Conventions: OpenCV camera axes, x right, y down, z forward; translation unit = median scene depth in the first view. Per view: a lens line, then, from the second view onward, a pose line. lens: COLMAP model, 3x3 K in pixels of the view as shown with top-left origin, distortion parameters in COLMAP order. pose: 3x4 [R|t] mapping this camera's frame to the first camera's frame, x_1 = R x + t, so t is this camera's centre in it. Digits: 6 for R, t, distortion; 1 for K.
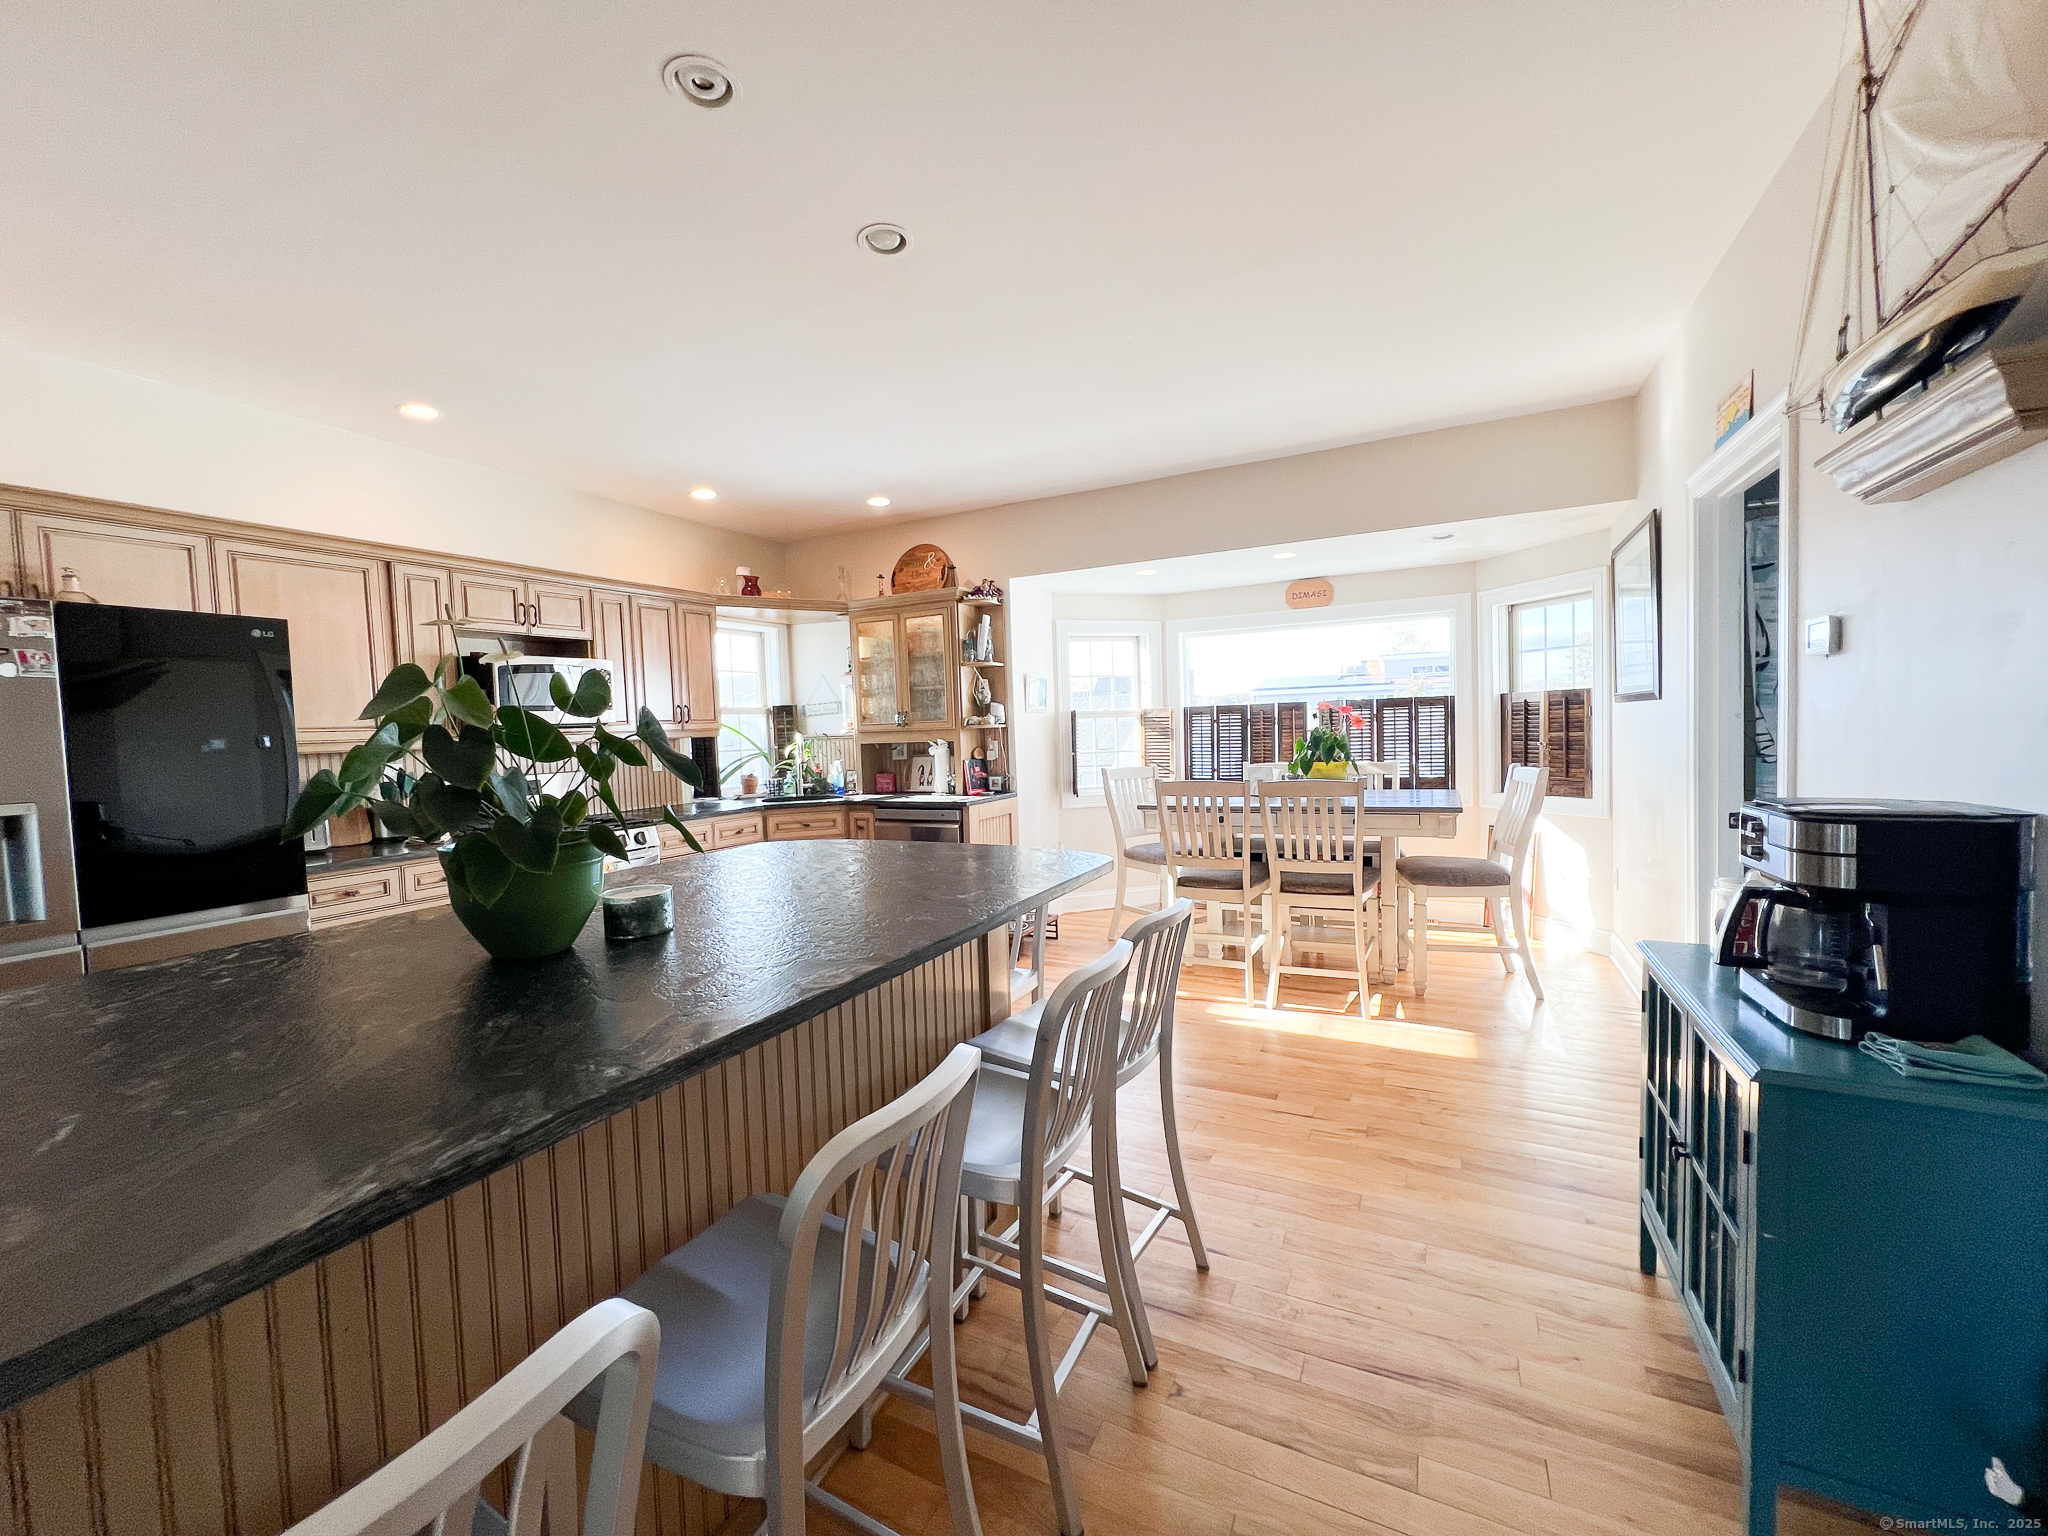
lens RADIAL K [[813.9, 0, 1022.9], [0, 813.9, 763.6], [0, 0, 1]] dist [-0.004560, 0.000192]
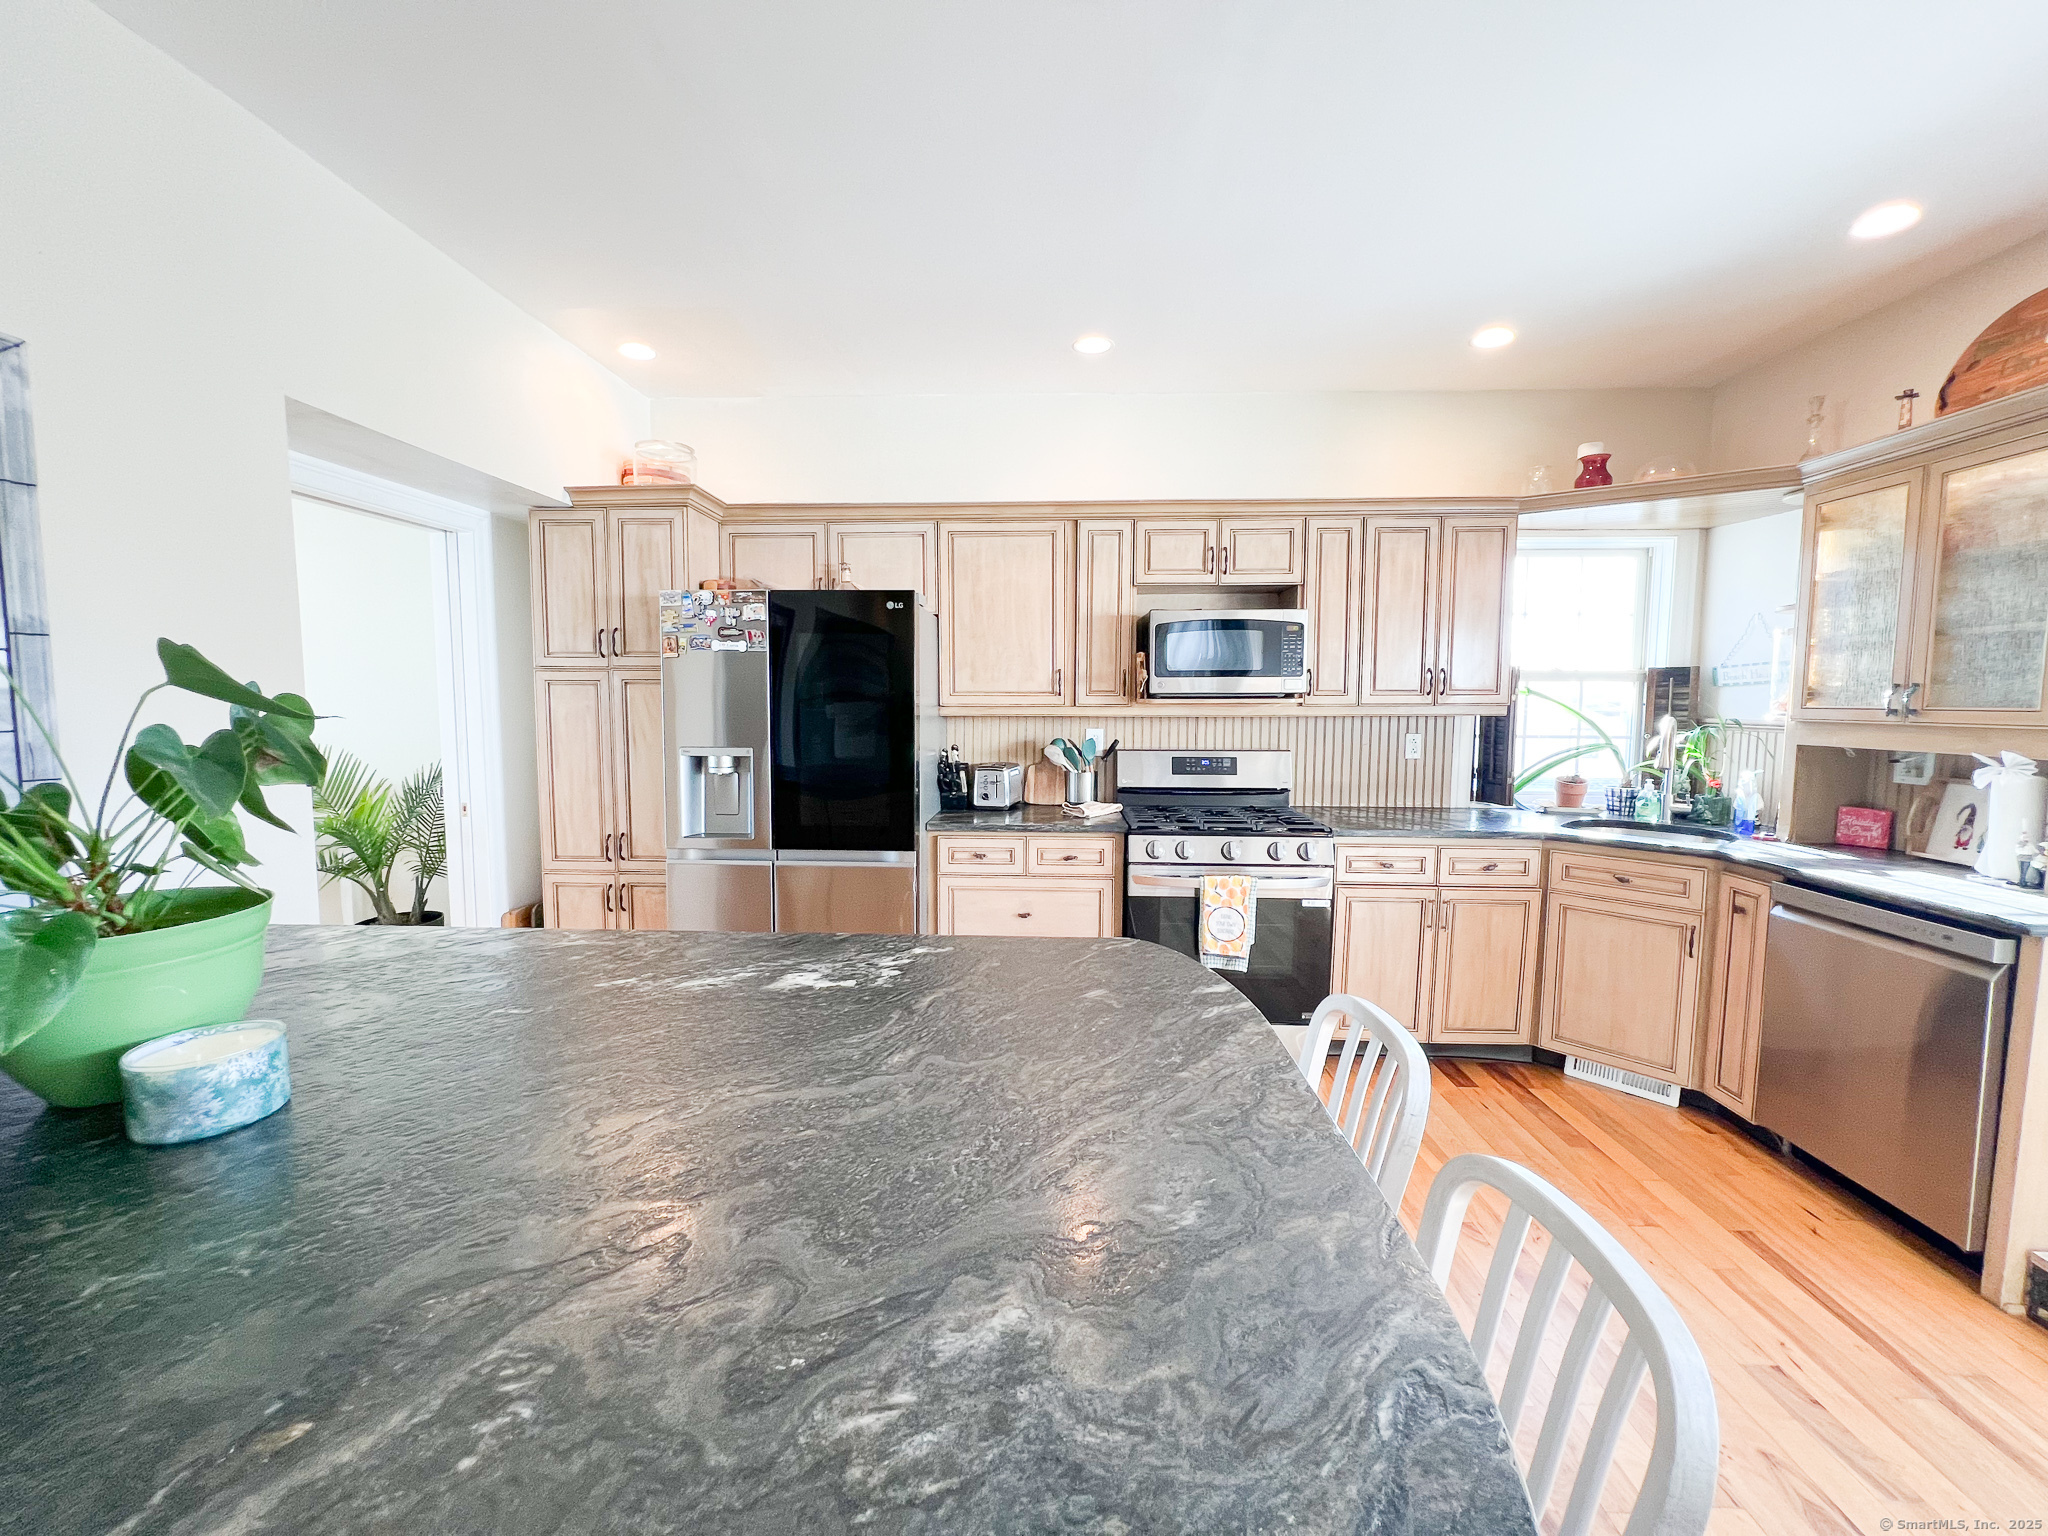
lens RADIAL K [[813.9, 0, 1022.9], [0, 813.9, 763.6], [0, 0, 1]] dist [-0.004560, 0.000192]
pose [[0.414005, 0.112437, -0.903304, 0.064738], [-0.060185, 0.993552, 0.096086, -0.034383], [0.908283, 0.014585, 0.418102, 0.369444]]
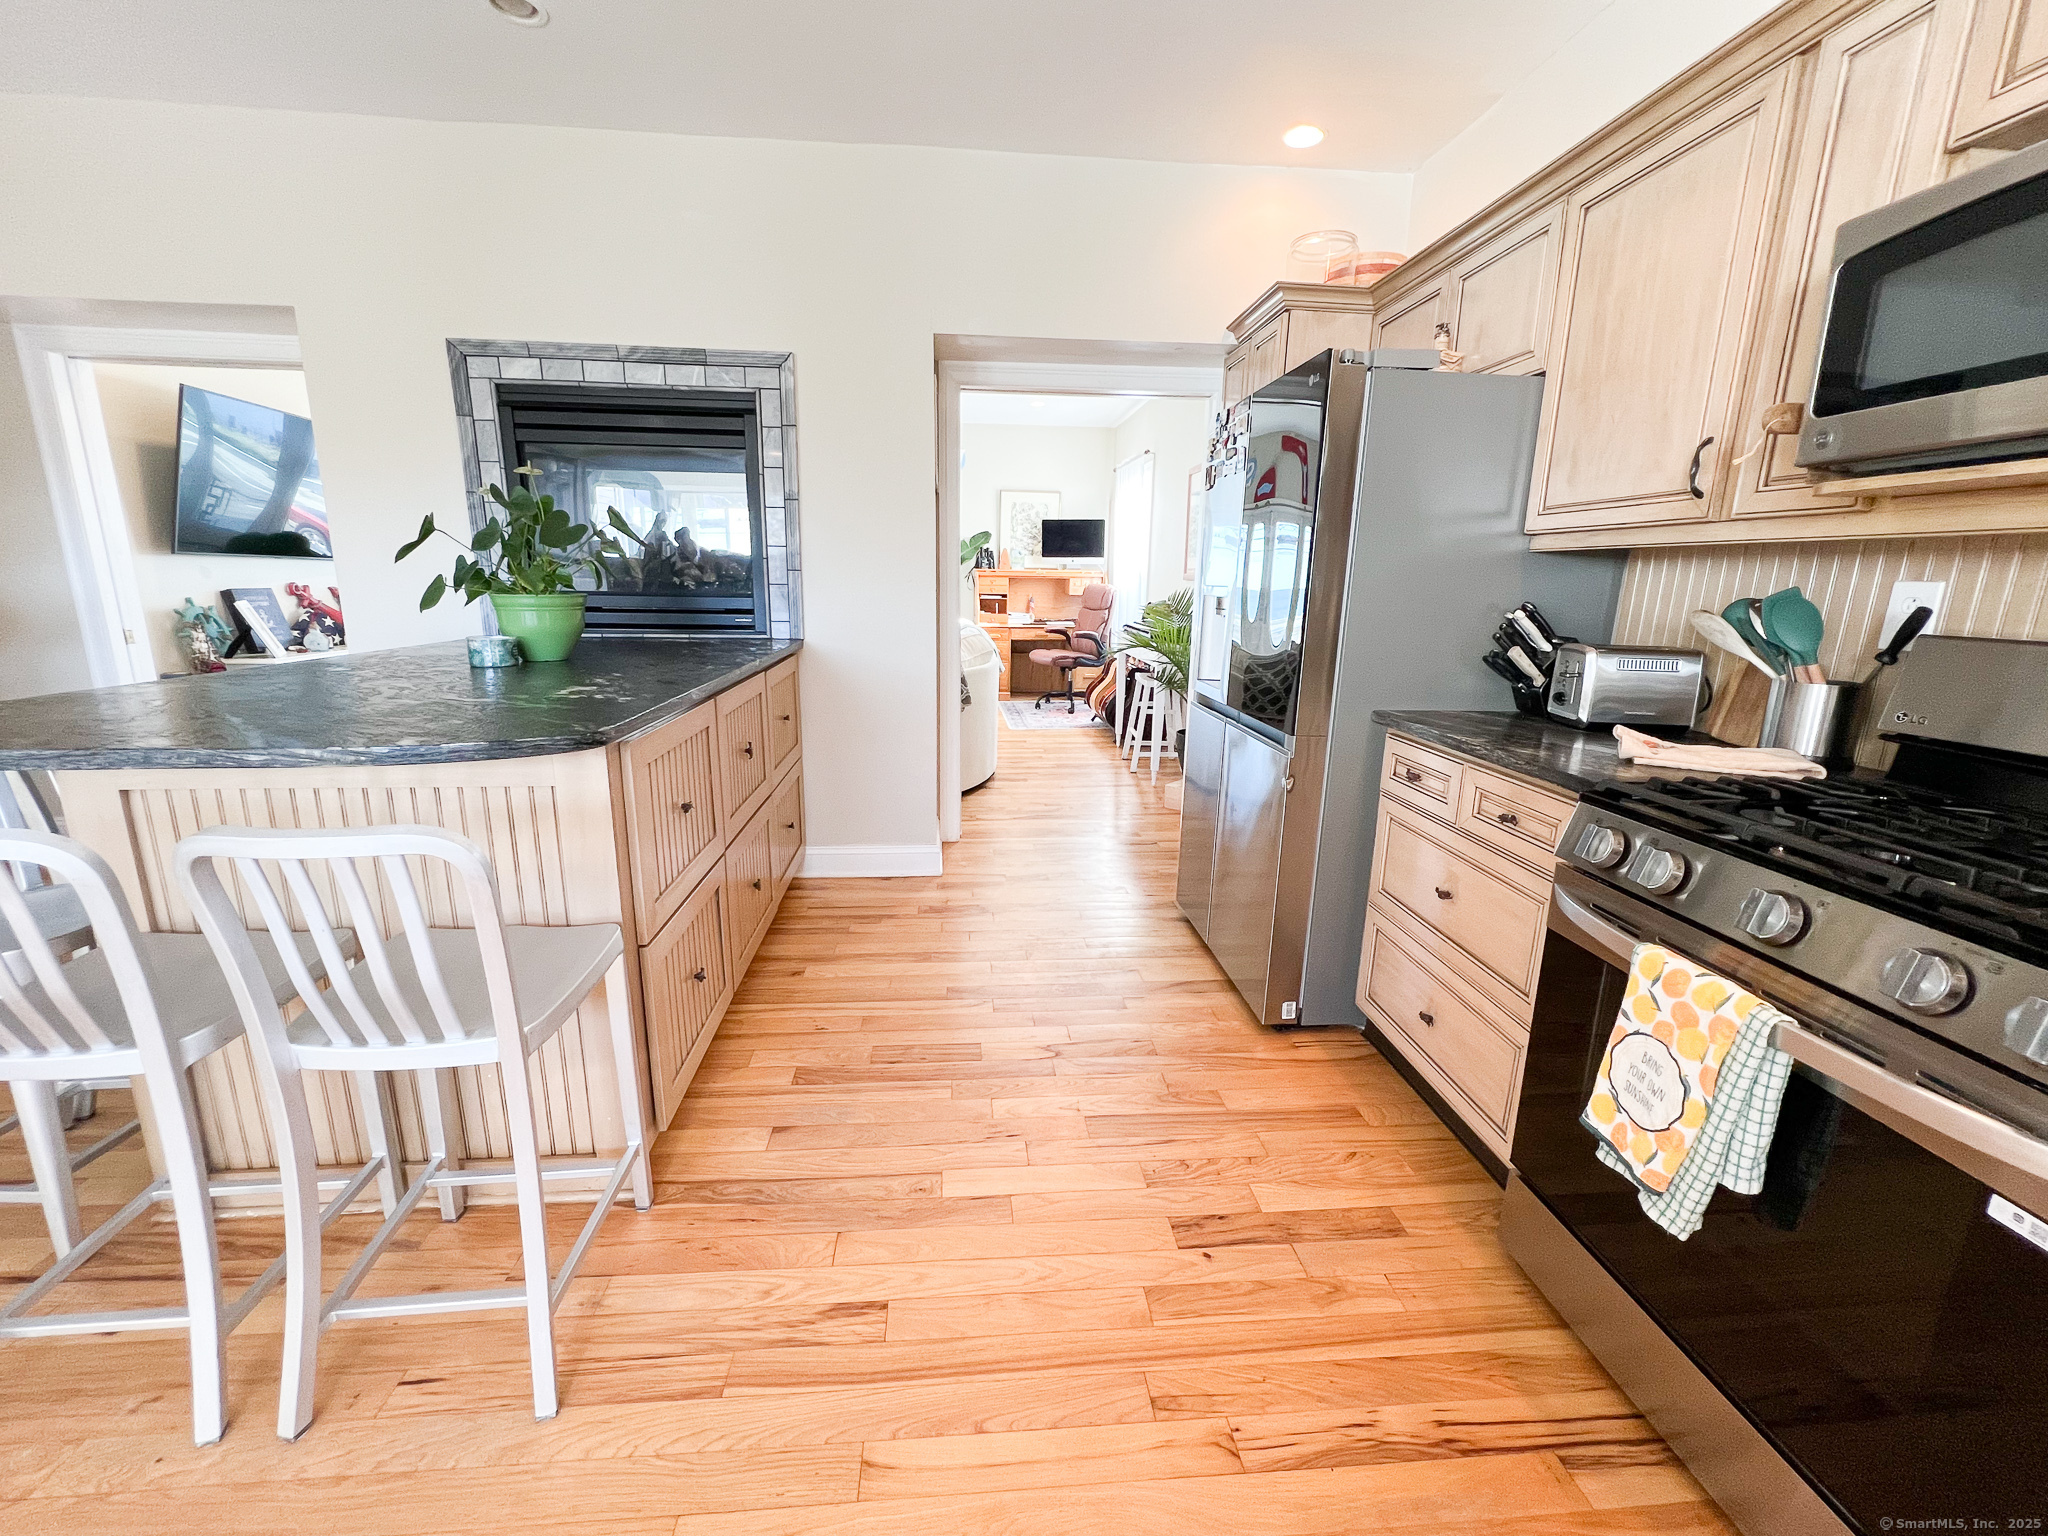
lens RADIAL K [[813.9, 0, 1022.9], [0, 813.9, 763.6], [0, 0, 1]] dist [-0.004560, 0.000192]
pose [[-0.845393, 0.141442, -0.515077, -0.146715], [-0.011001, 0.959488, 0.281535, -0.014689], [0.534031, 0.243674, -0.809589, 0.806838]]
